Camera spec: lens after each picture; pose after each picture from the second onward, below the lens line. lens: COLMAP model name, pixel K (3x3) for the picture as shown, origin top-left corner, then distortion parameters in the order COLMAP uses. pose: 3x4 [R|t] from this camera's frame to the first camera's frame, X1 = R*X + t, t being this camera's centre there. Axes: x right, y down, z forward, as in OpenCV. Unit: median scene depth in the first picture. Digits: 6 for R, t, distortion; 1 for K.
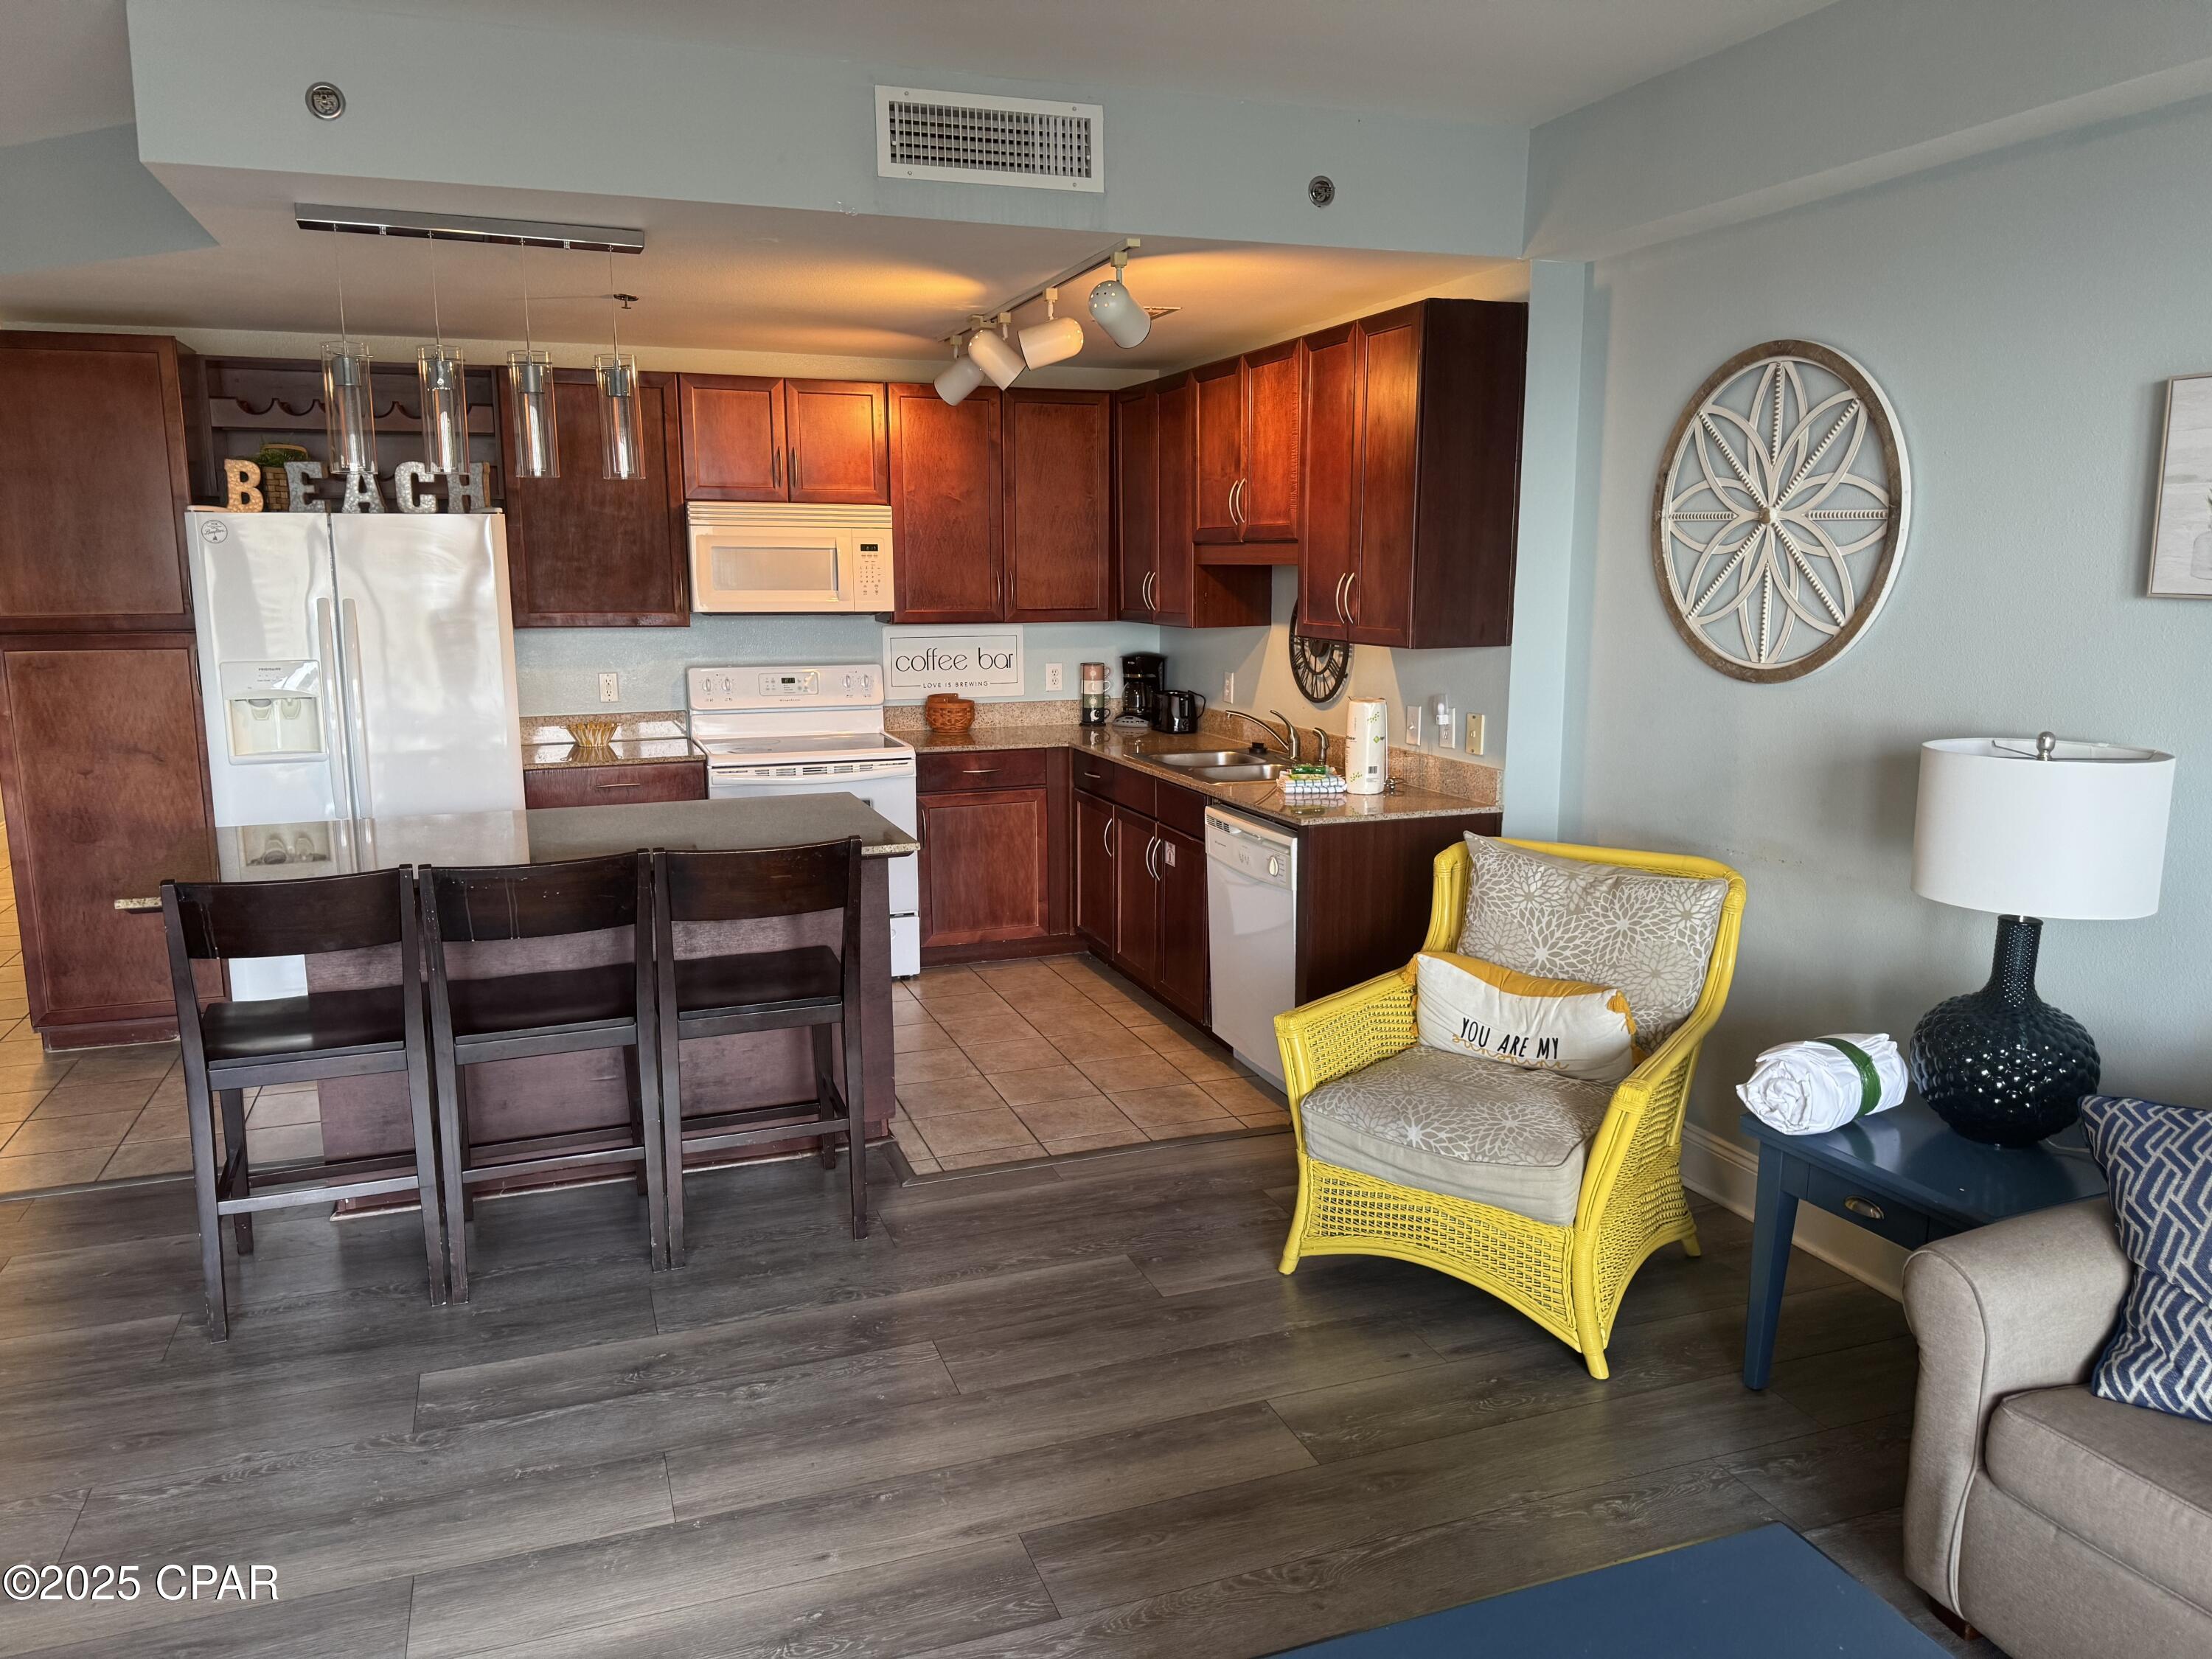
lens RADIAL K [[1550.6, 0, 1105.1], [0, 1550.6, 833.3], [0, 0, 1]] dist [0.115104, -0.172195]
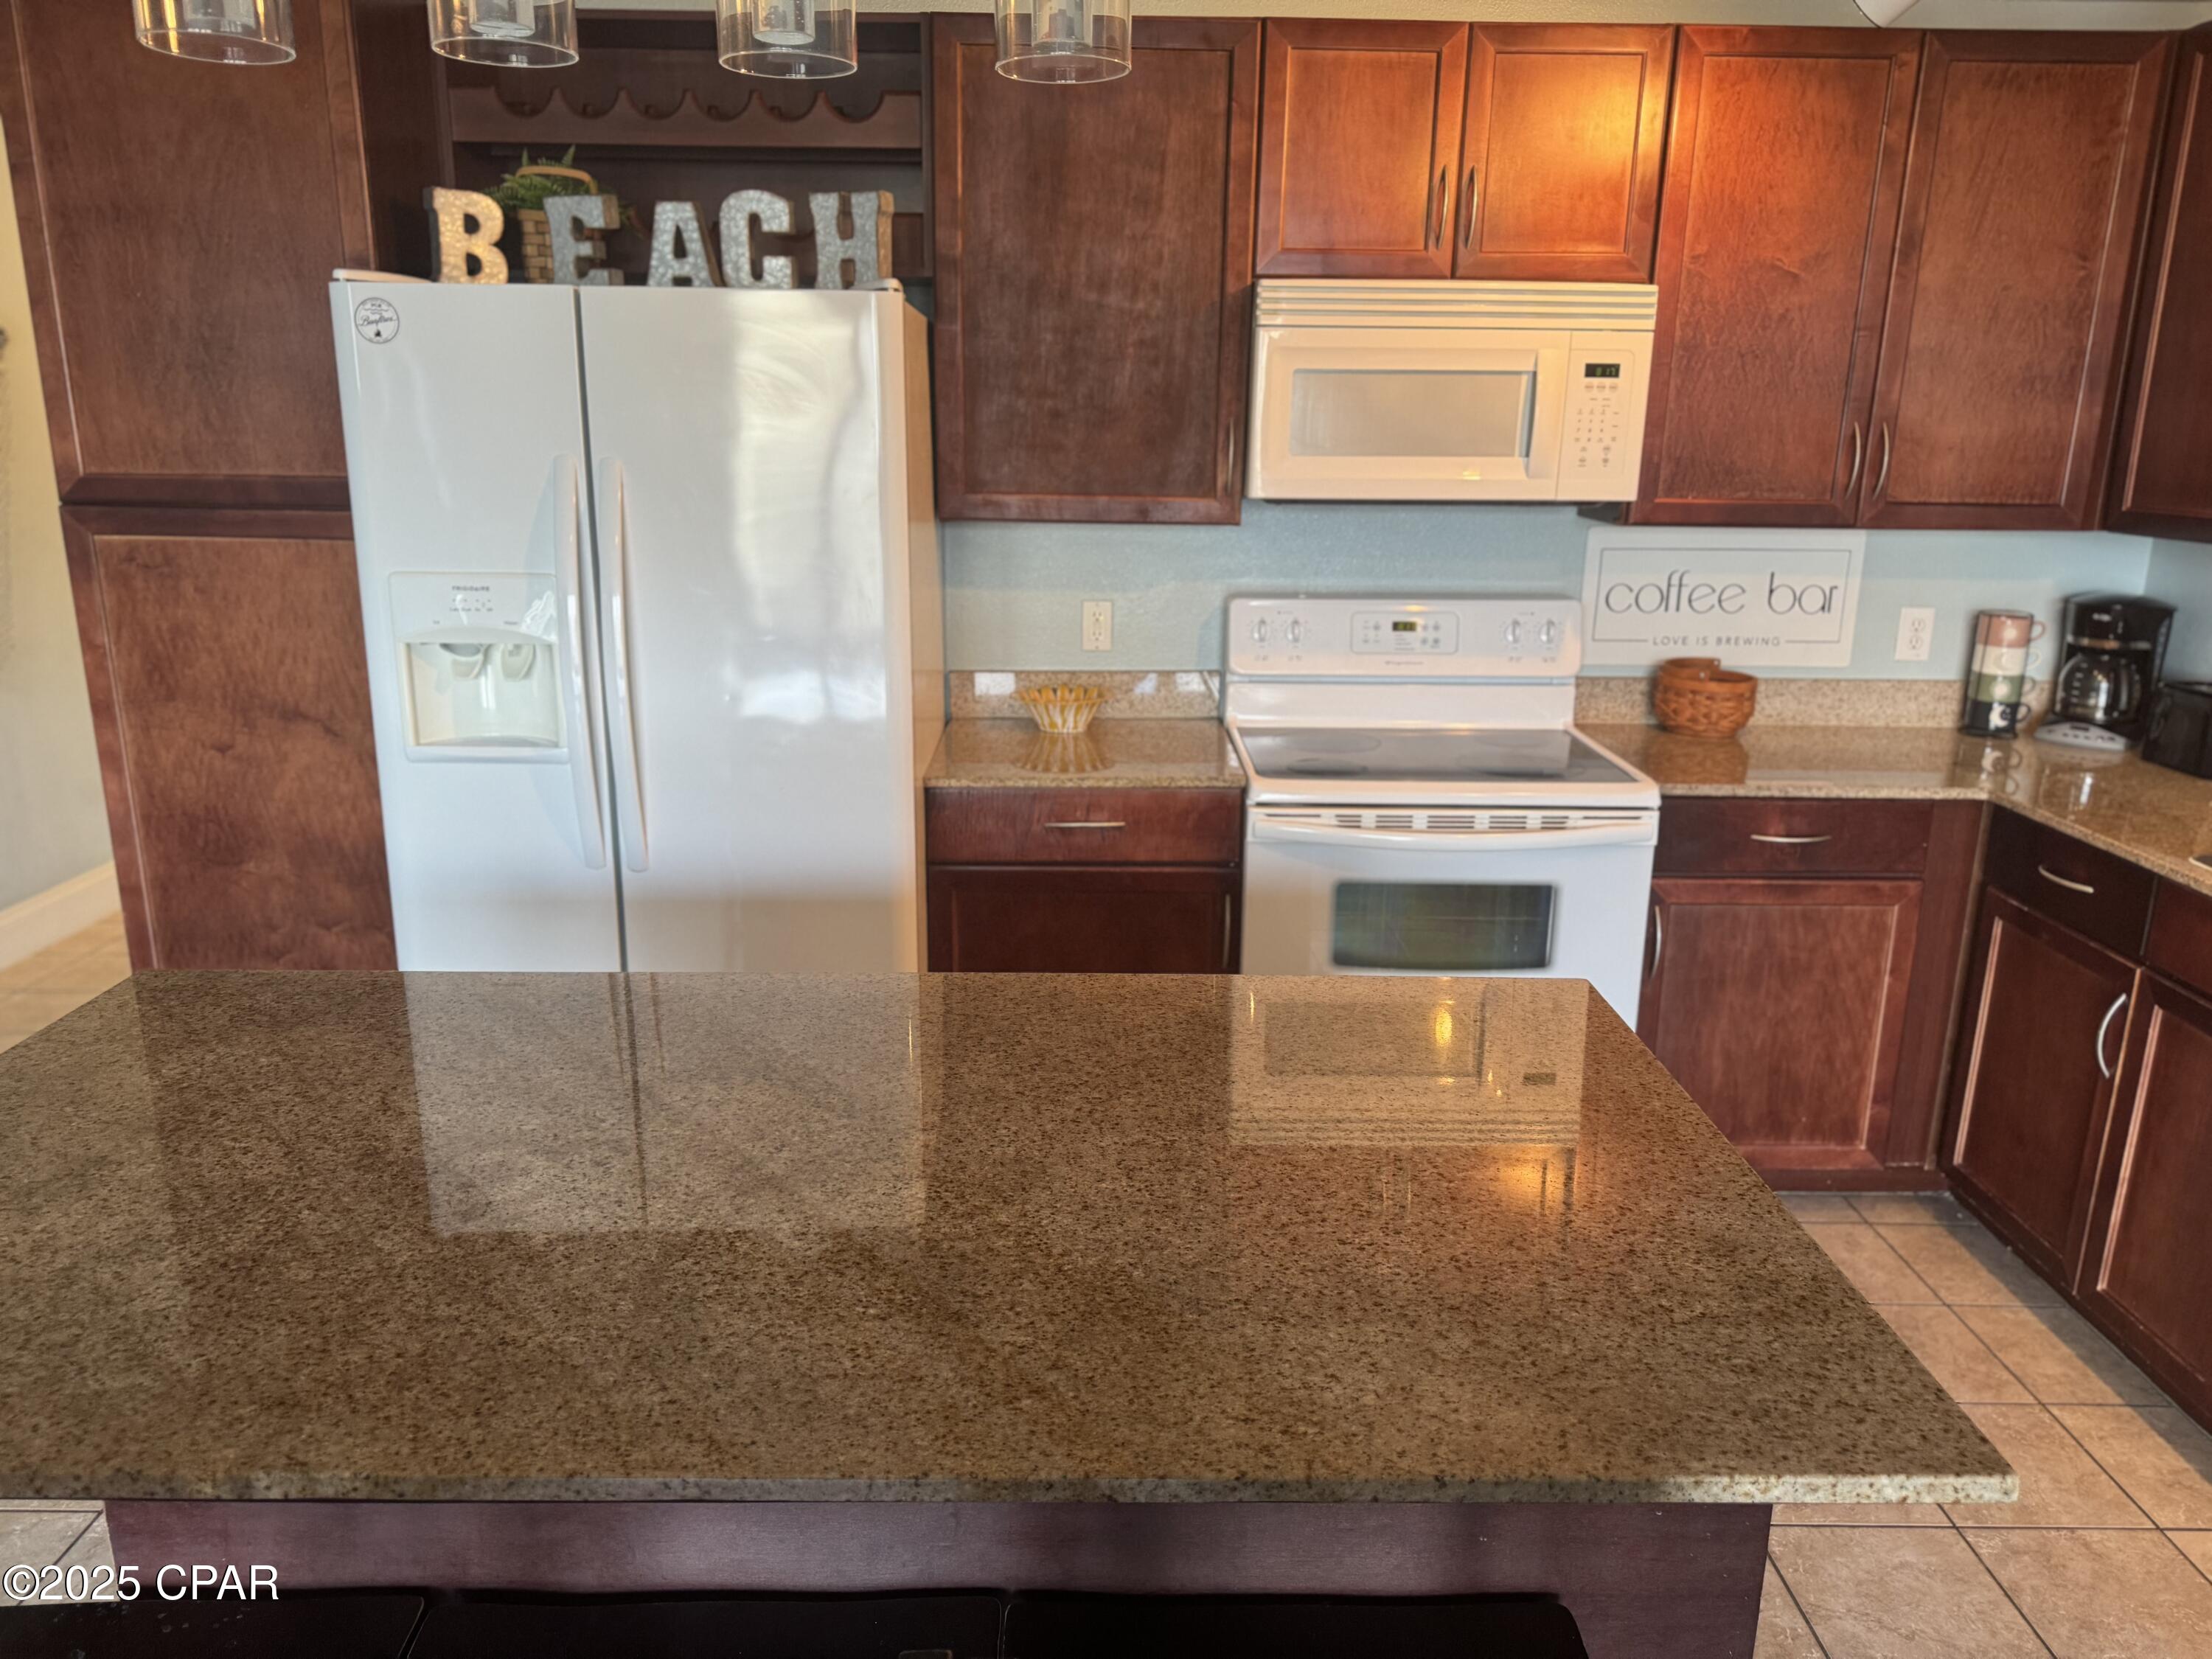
lens RADIAL K [[1557.7, 0, 1107.2], [0, 1557.7, 832.5], [0, 0, 1]] dist [0.051215, -0.065937]
pose [[0.940396, 0.100875, -0.324776, -0.145507], [-0.074464, 0.992898, 0.092781, -0.085681], [0.331829, -0.063066, 0.941229, 0.557566]]
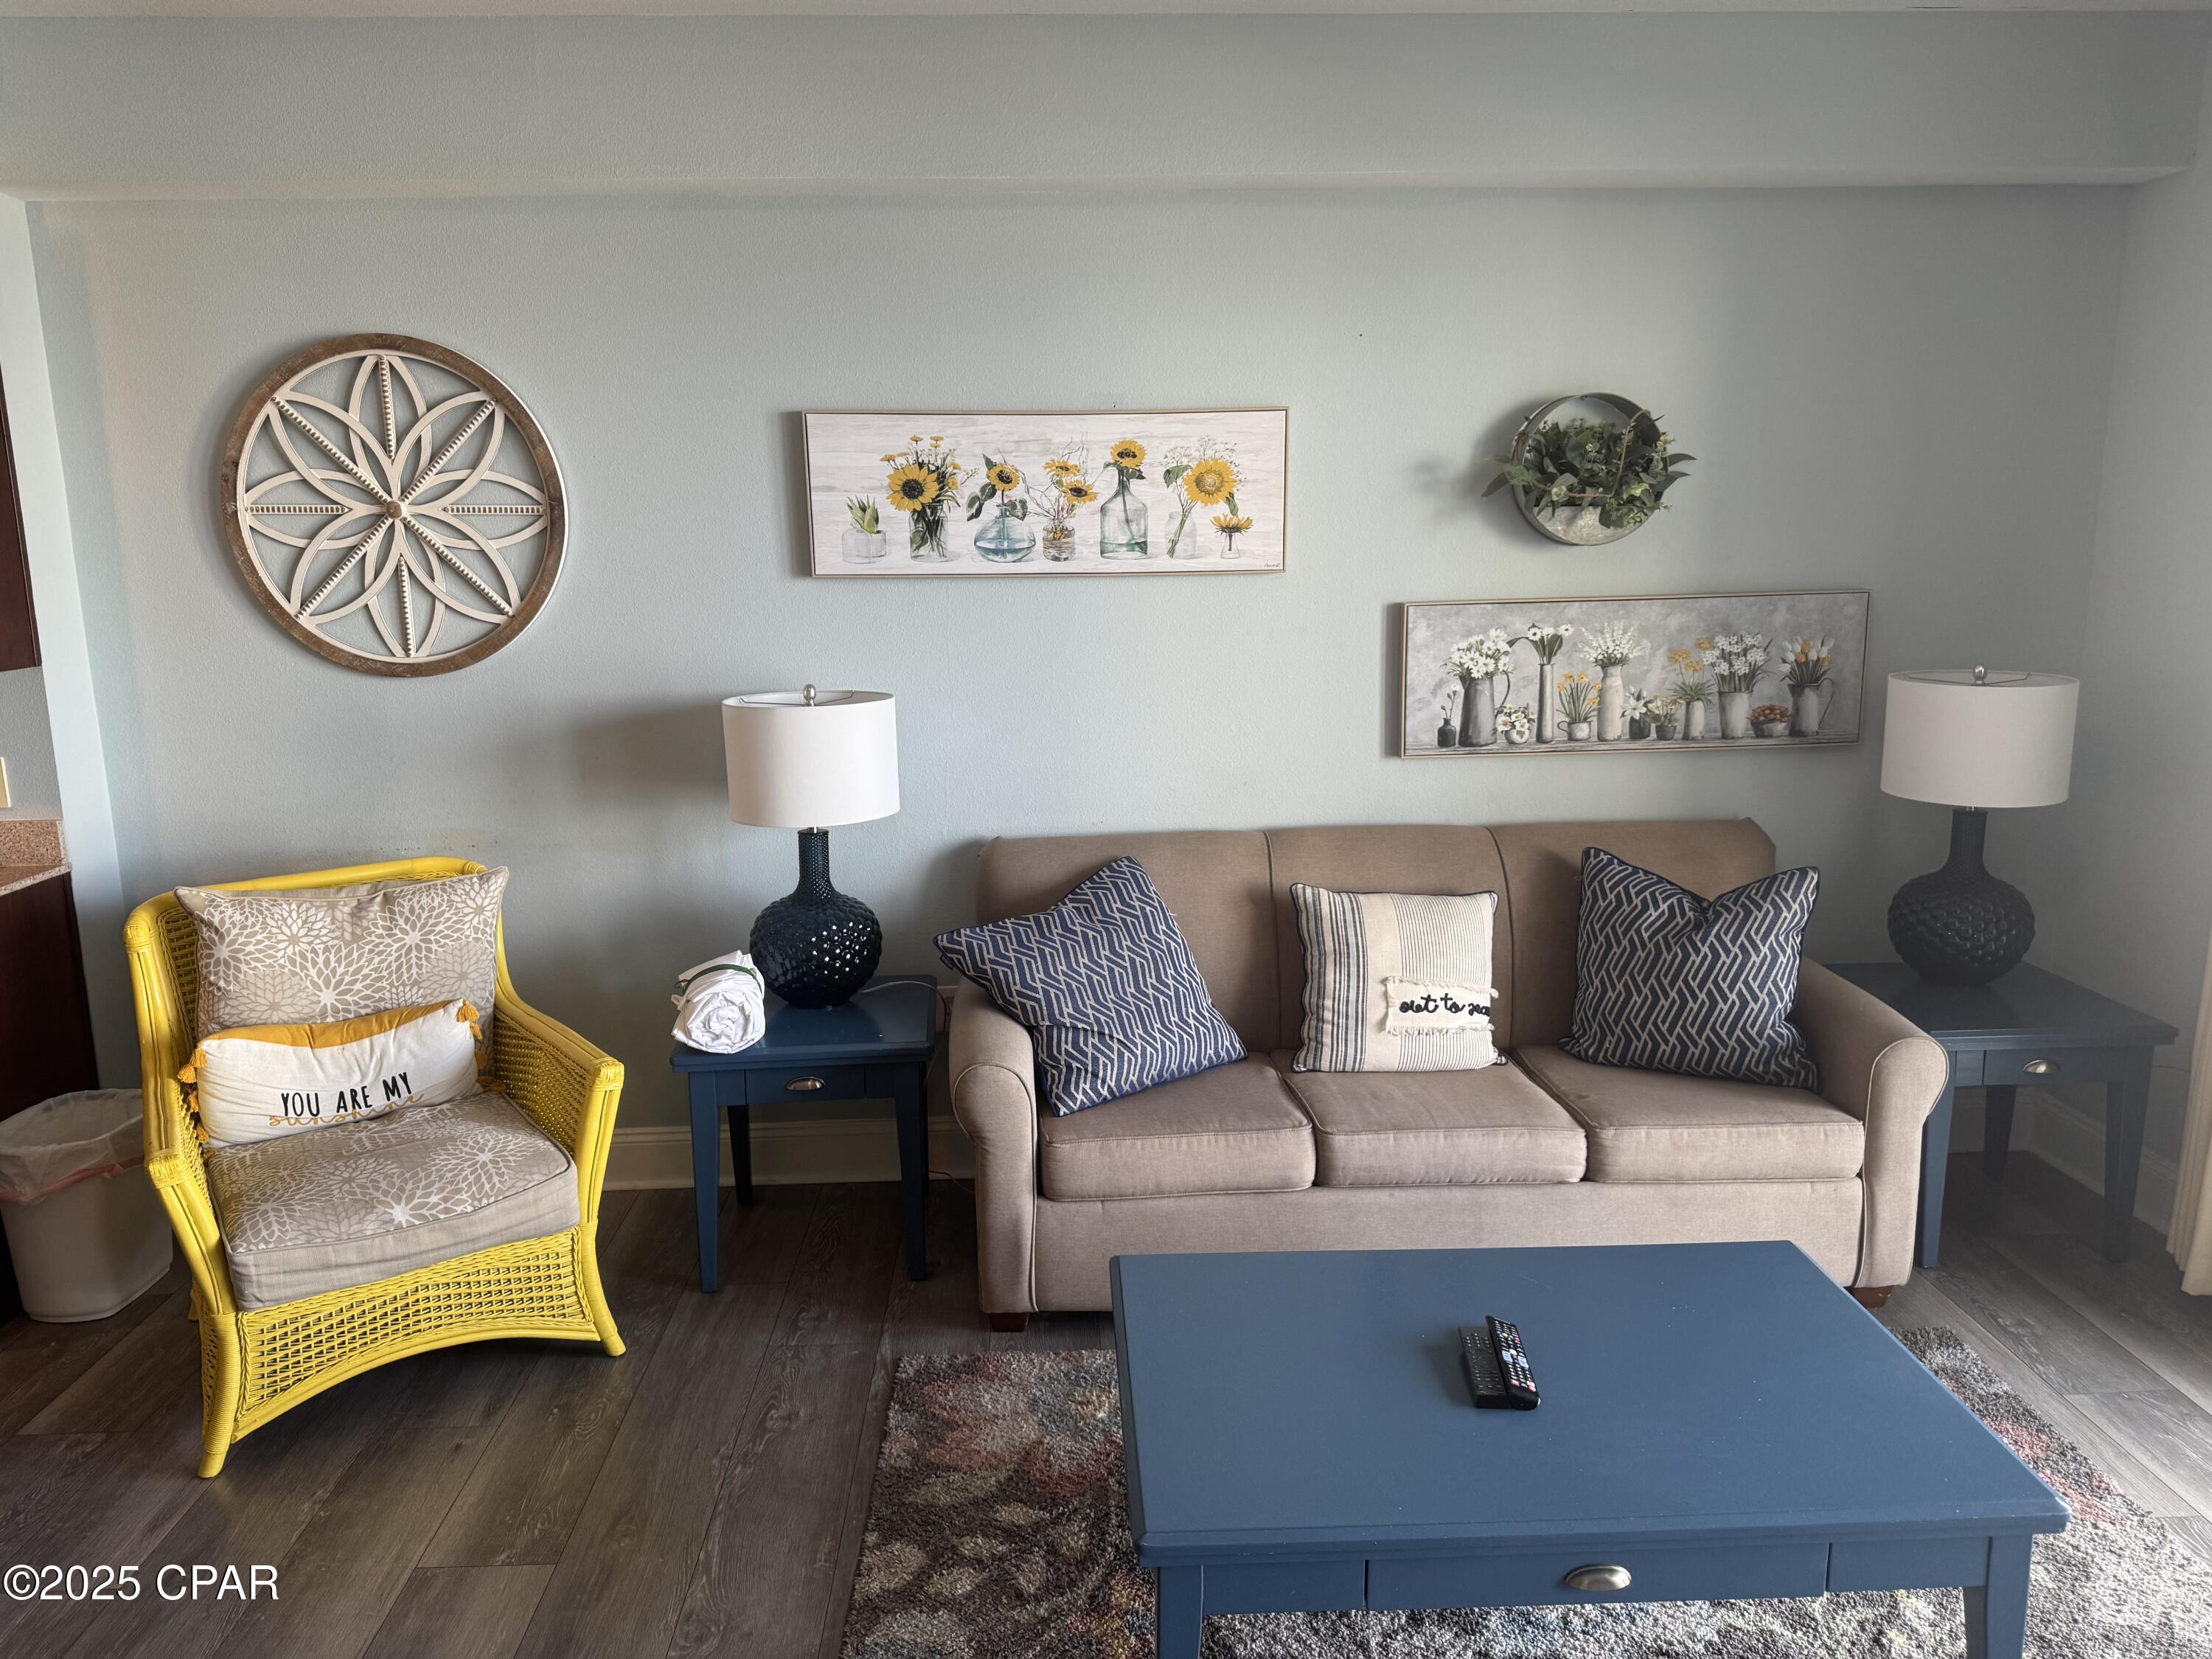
lens RADIAL K [[1550.6, 0, 1105.1], [0, 1550.6, 833.3], [0, 0, 1]] dist [0.115104, -0.172195]
pose [[0.303531, -0.183436, 0.934997, -0.303911], [0.180604, 0.974580, 0.132572, -0.039262], [-0.935549, 0.128625, 0.328944, 0.203607]]
